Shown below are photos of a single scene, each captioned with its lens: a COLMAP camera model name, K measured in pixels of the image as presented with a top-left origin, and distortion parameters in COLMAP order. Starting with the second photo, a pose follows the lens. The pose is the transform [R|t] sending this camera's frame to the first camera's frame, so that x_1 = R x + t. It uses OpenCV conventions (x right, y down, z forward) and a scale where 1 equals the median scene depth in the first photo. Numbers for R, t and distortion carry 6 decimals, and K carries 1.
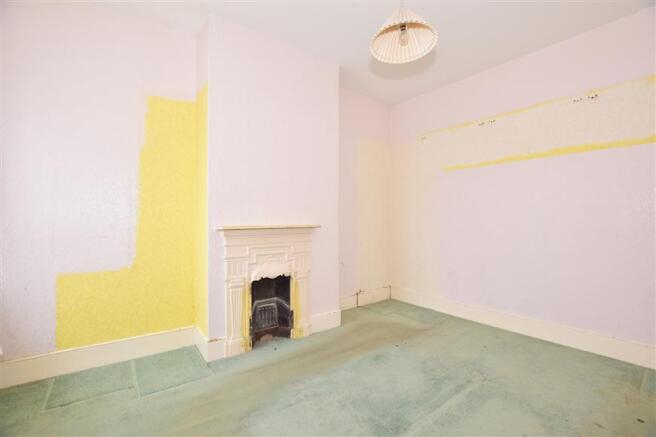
lens RADIAL K [[295.5, 0, 328.1], [0, 295.5, 220.7], [0, 0, 1]] dist [-0.001311, -0.000171]
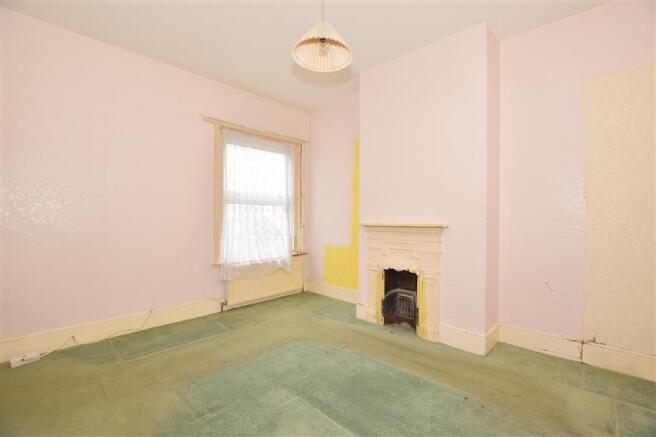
lens RADIAL K [[295.5, 0, 327.7], [0, 295.5, 216.9], [0, 0, 1]] dist [-0.001311, -0.000171]
pose [[0.176055, 0.003624, -0.984374, 0.844398], [-0.006122, 0.999978, 0.002586, -0.010995], [0.984361, 0.005571, 0.176074, 0.522233]]
